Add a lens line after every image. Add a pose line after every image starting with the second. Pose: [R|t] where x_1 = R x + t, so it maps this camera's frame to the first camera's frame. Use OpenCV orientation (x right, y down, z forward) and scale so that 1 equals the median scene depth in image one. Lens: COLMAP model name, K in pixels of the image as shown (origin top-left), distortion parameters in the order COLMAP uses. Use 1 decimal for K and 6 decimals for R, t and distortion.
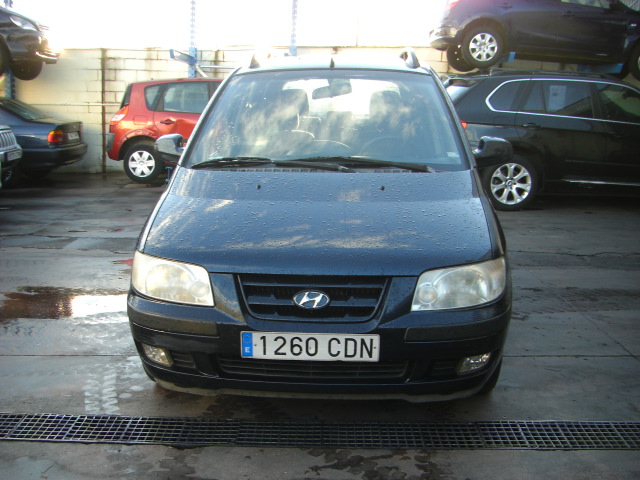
lens RADIAL K [[728.0, 0, 292.5], [0, 728.0, 311.2], [0, 0, 1]] dist [-0.169314, 0.048589]
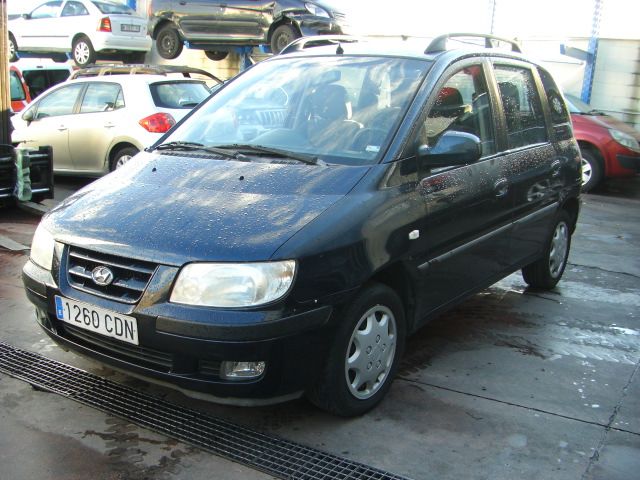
lens RADIAL K [[728.0, 0, 292.5], [0, 728.0, 311.2], [0, 0, 1]] dist [-0.169314, 0.048589]
pose [[0.845726, 0.166474, -0.506985, 0.804351], [-0.158828, 0.985561, 0.058670, -0.071056], [0.509432, 0.030904, 0.859956, 0.236506]]
